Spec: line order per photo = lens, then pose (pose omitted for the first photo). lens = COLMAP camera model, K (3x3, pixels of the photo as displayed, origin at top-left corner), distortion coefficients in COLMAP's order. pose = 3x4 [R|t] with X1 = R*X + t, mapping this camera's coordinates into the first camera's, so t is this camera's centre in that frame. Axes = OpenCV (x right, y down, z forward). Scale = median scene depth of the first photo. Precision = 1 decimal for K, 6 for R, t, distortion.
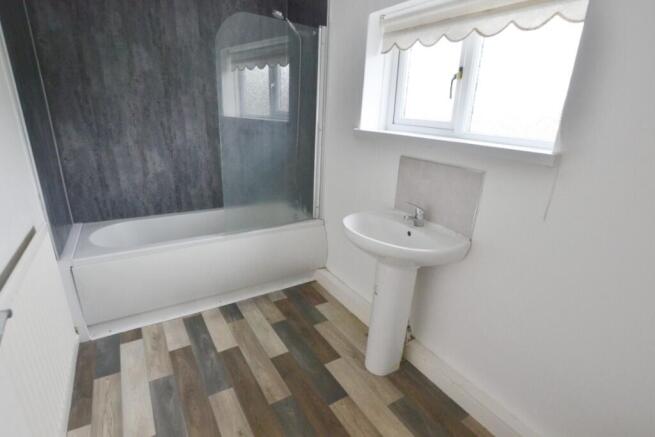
lens RADIAL K [[323.1, 0, 327.5], [0, 323.1, 218.5], [0, 0, 1]] dist [-0.004131, -0.000465]
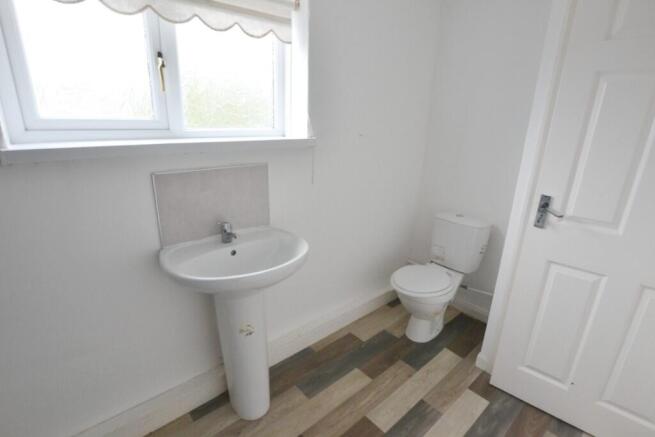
lens RADIAL K [[314.5, 0, 327.5], [0, 314.5, 218.5], [0, 0, 1]] dist [-0.015906, -0.000231]
pose [[-0.143476, -0.358410, 0.922473, -0.606481], [0.281486, 0.878839, 0.385237, -0.333580], [-0.948778, 0.314935, -0.025205, 0.882075]]
